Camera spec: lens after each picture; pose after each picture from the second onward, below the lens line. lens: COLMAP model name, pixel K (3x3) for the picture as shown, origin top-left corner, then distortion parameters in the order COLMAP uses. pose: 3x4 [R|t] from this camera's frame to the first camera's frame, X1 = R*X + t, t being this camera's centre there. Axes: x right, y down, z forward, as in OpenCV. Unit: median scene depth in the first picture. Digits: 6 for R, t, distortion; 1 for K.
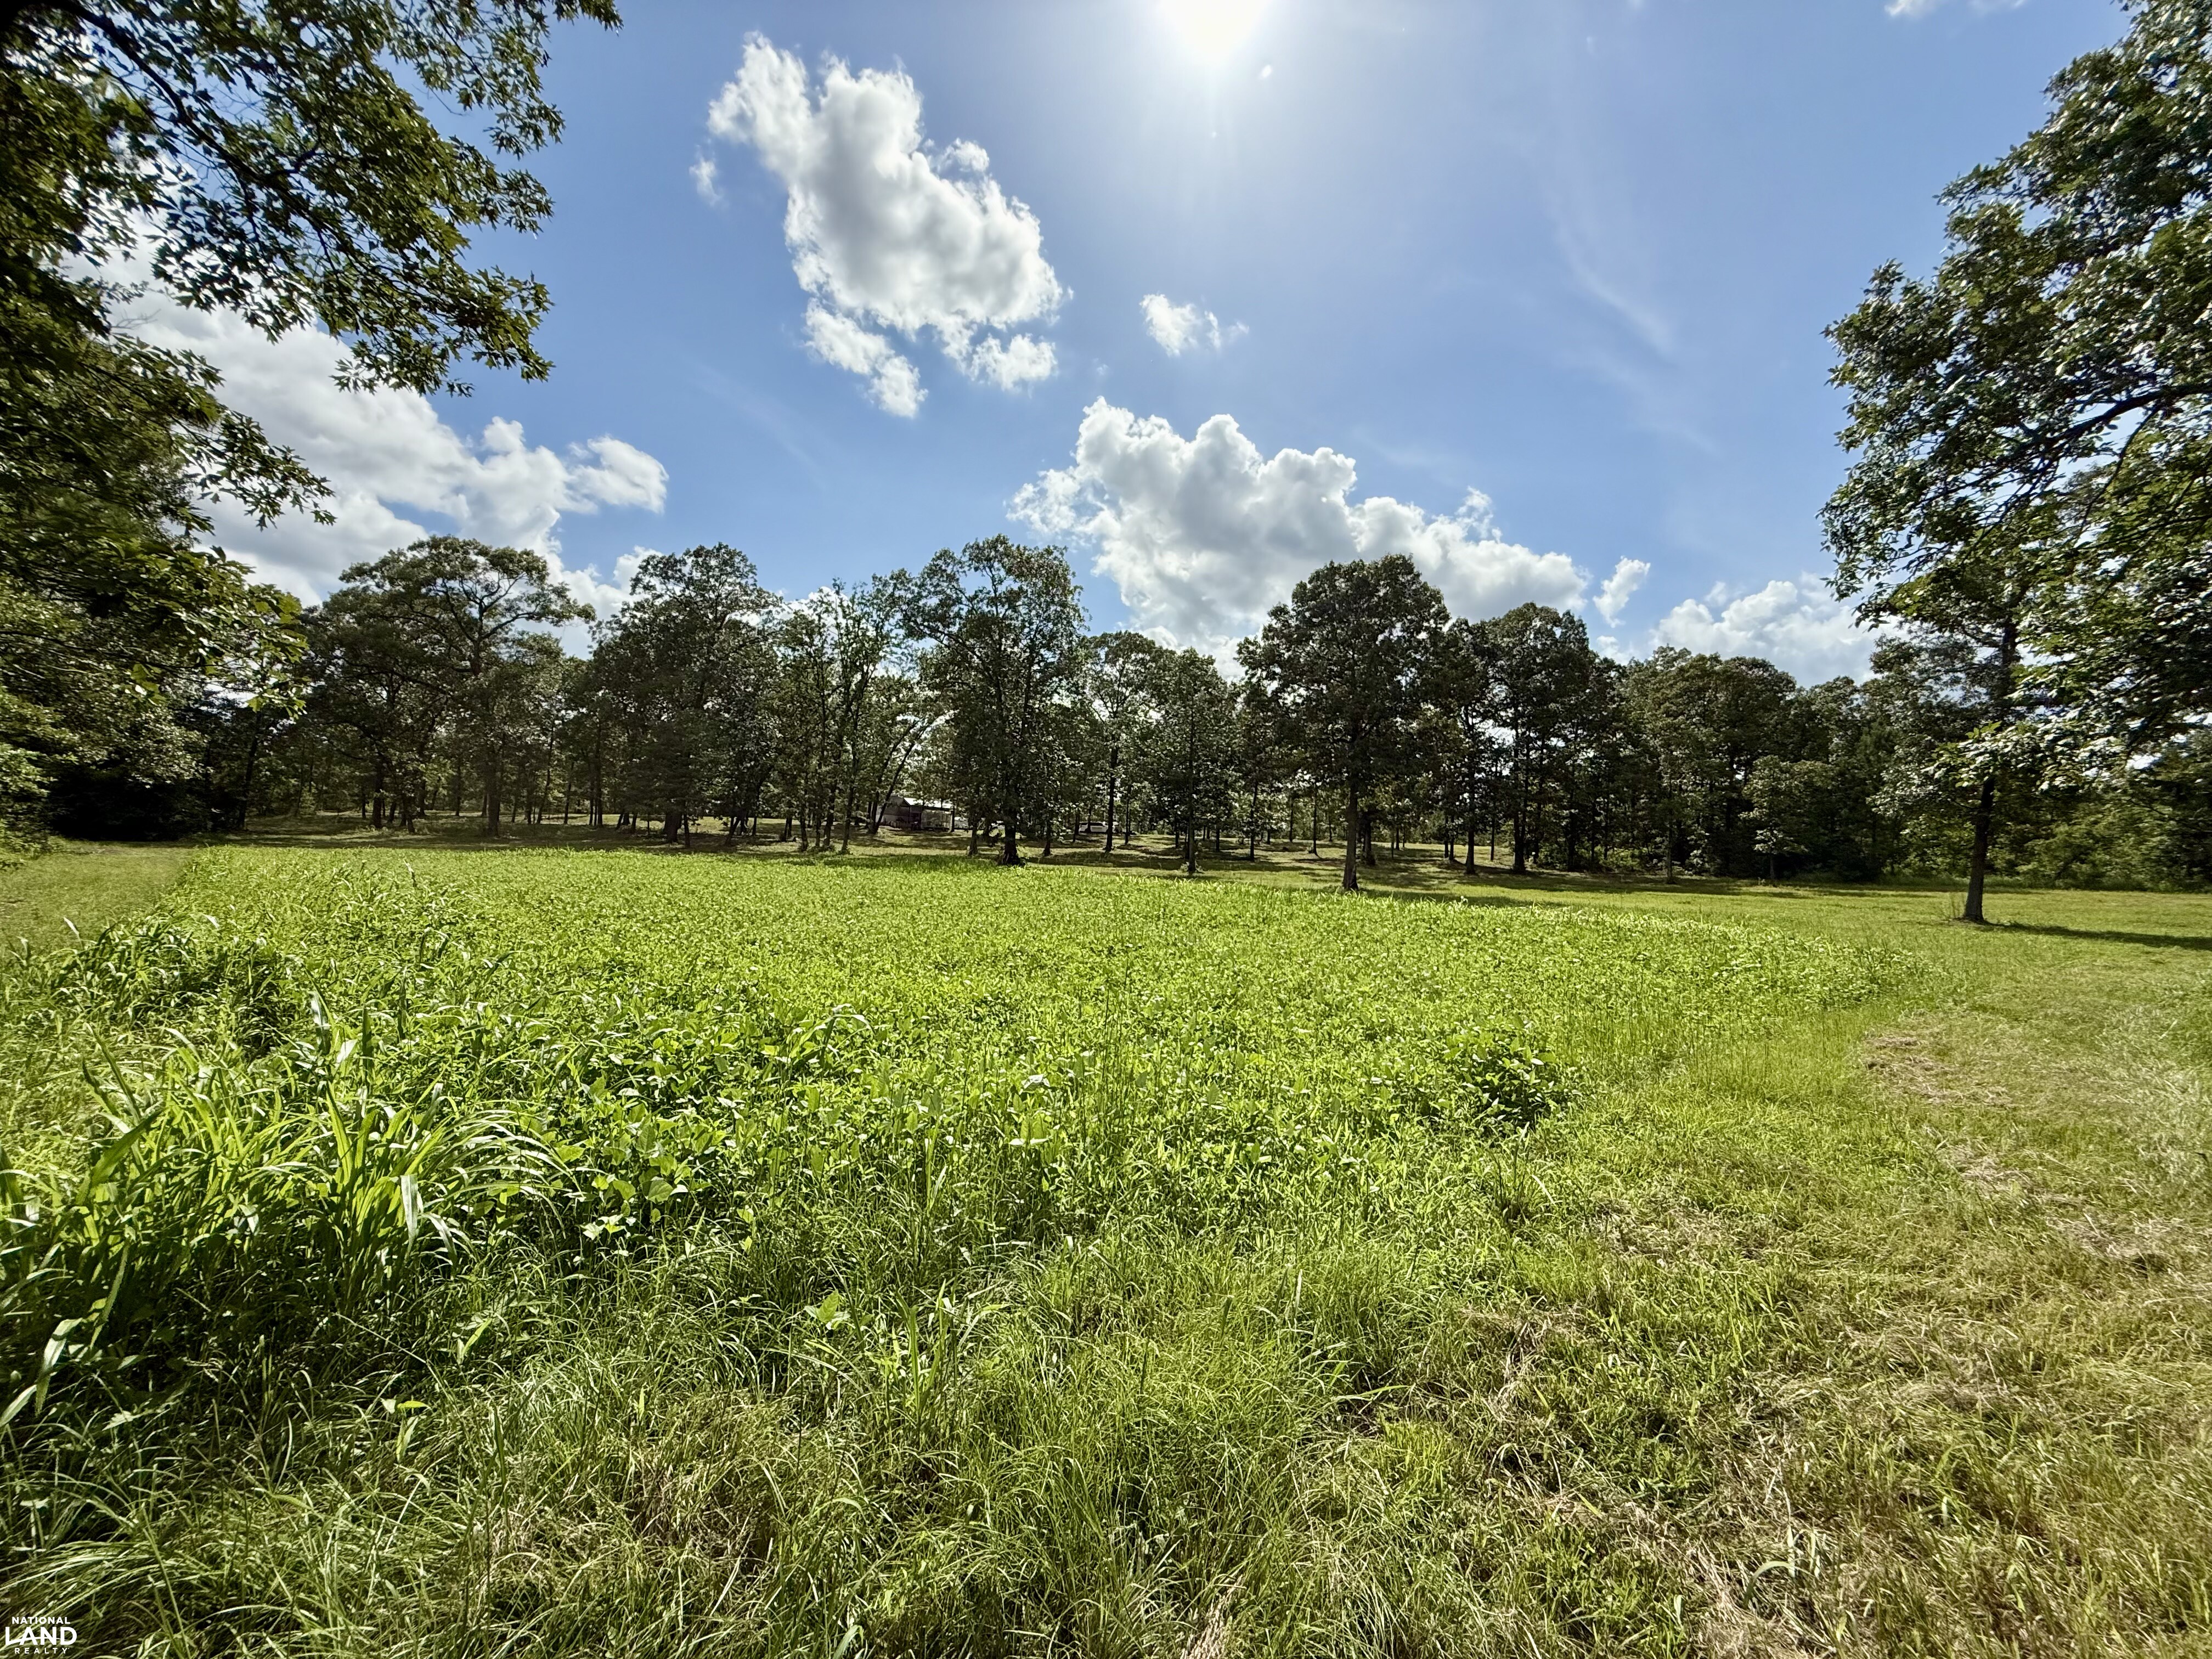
lens RADIAL K [[882.8, 0, 1100.5], [0, 882.8, 833.6], [0, 0, 1]] dist [-0.001080, 0.000445]
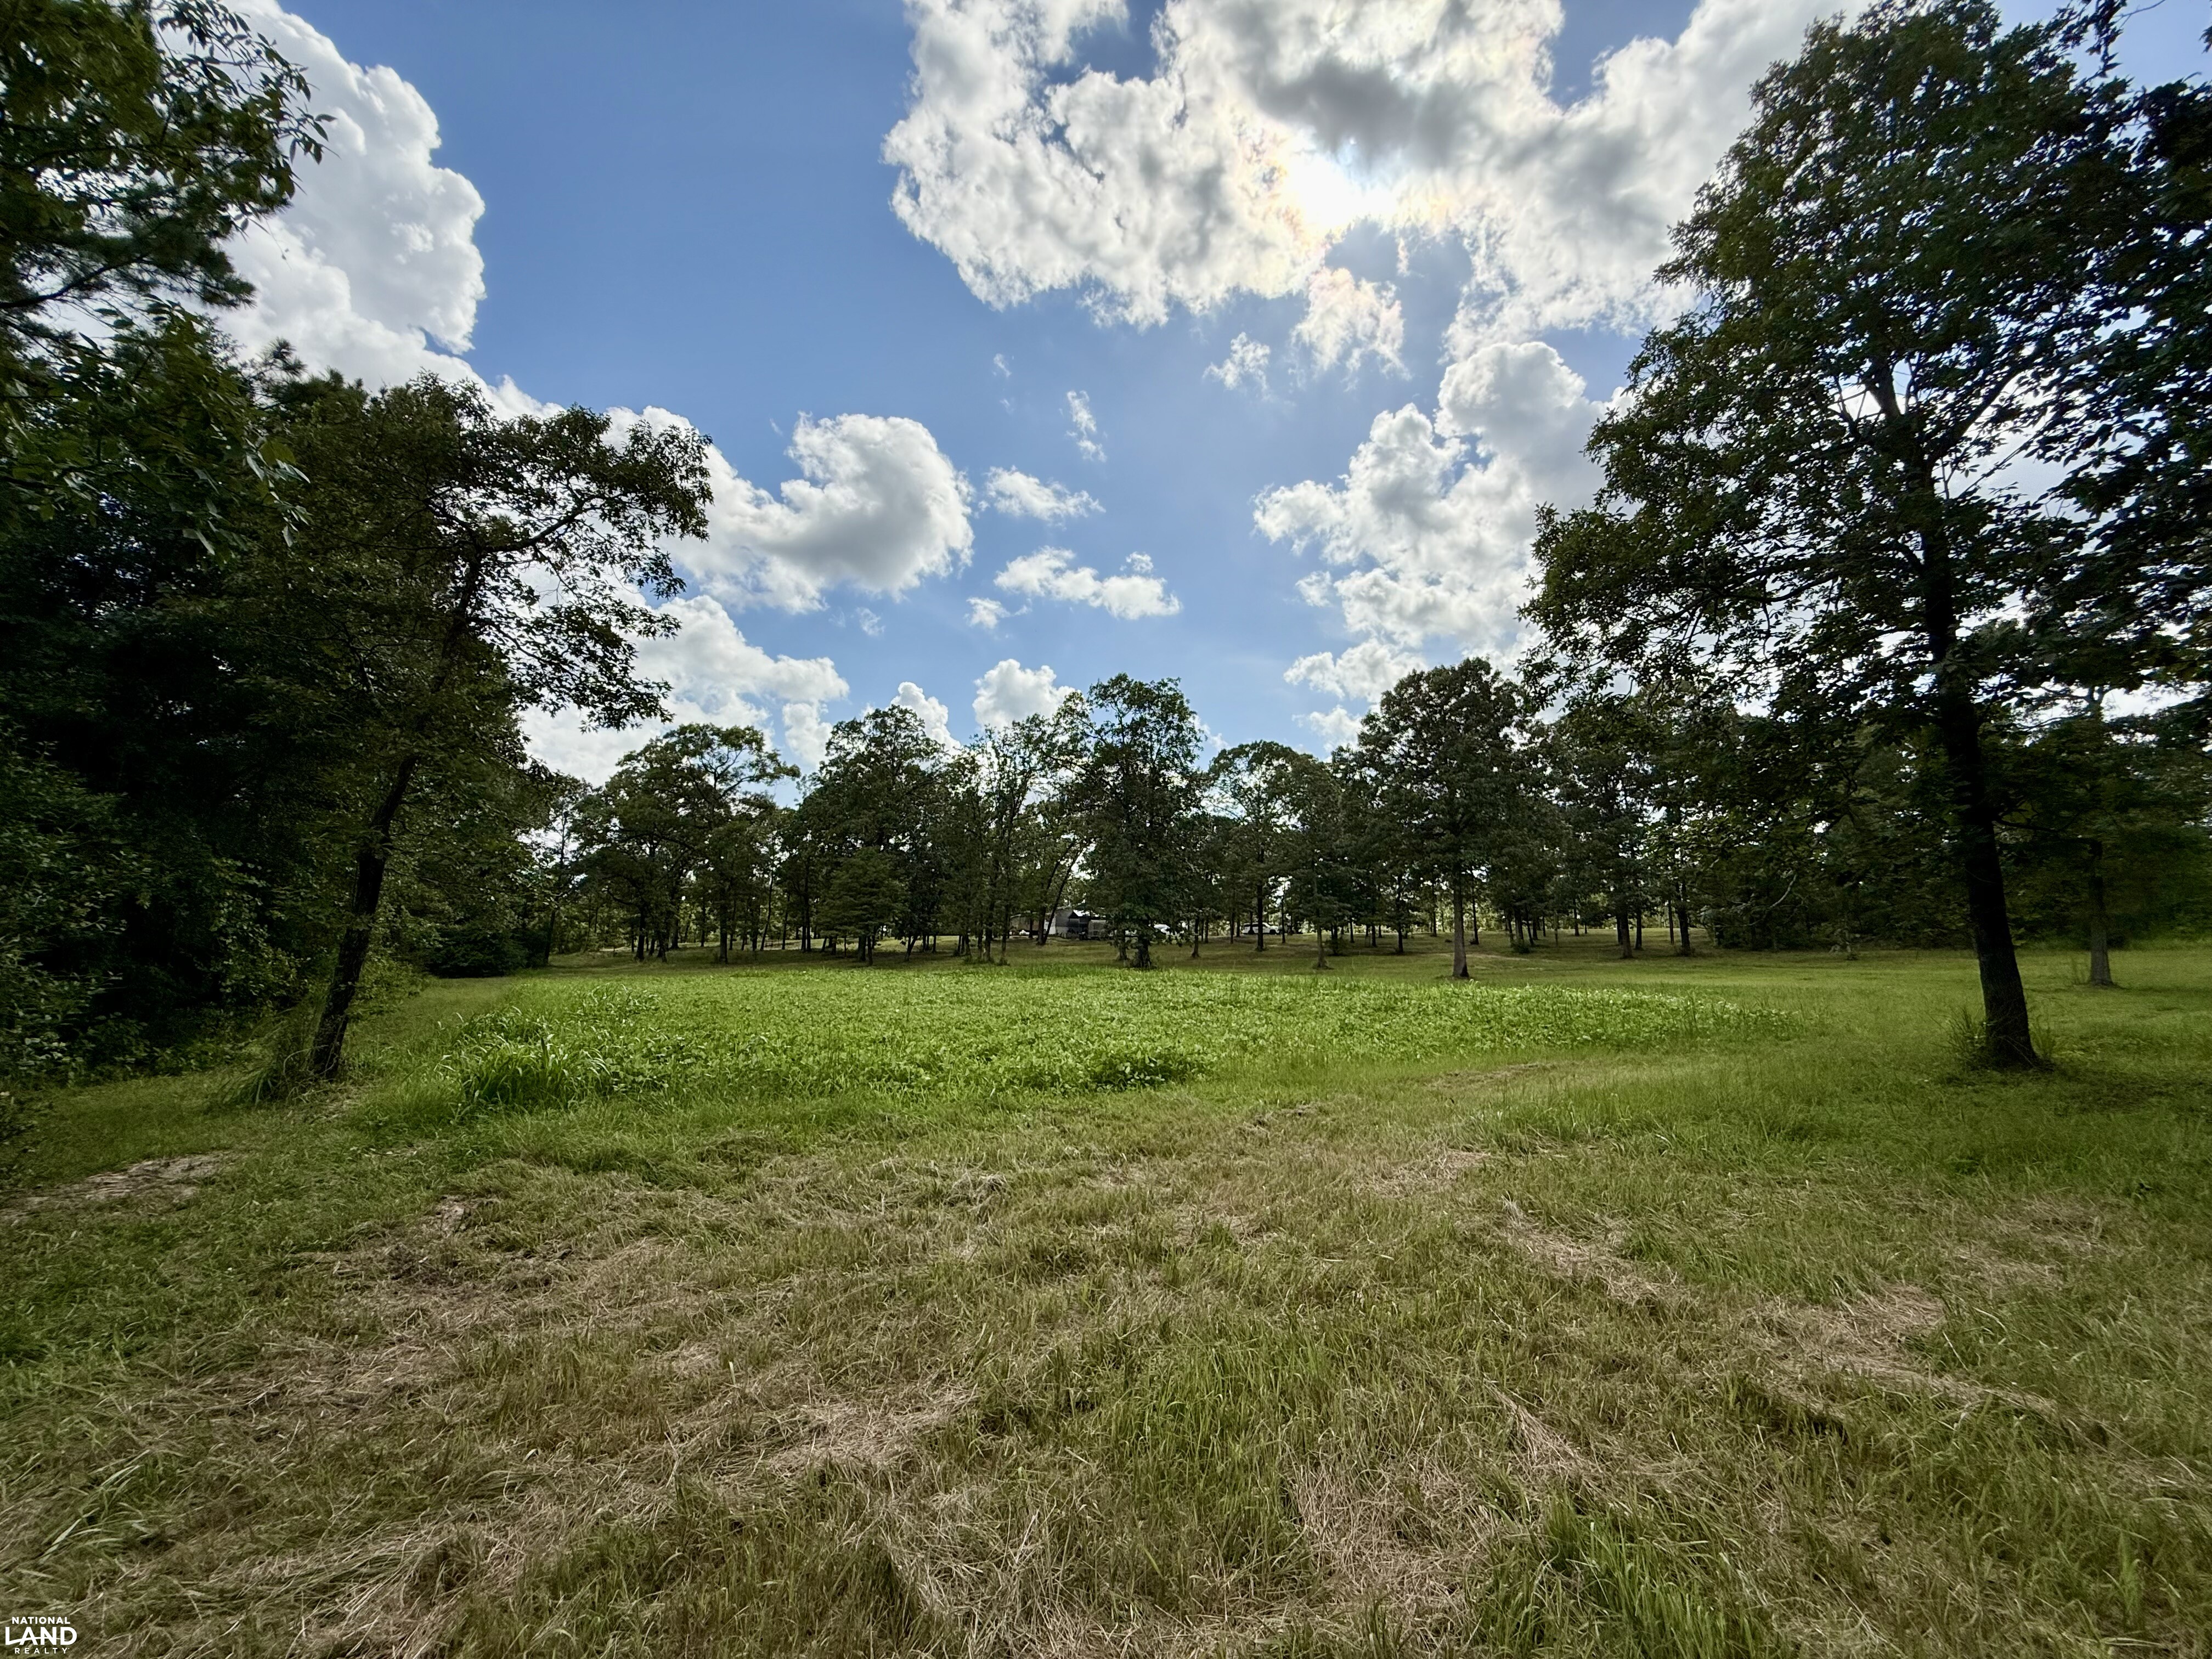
lens RADIAL K [[882.8, 0, 1100.5], [0, 882.8, 833.6], [0, 0, 1]] dist [-0.001080, 0.000445]
pose [[0.975186, -0.073034, -0.208995, 0.075879], [0.047916, 0.991271, -0.122824, 0.001310], [0.216141, 0.109762, 0.970173, -0.072898]]
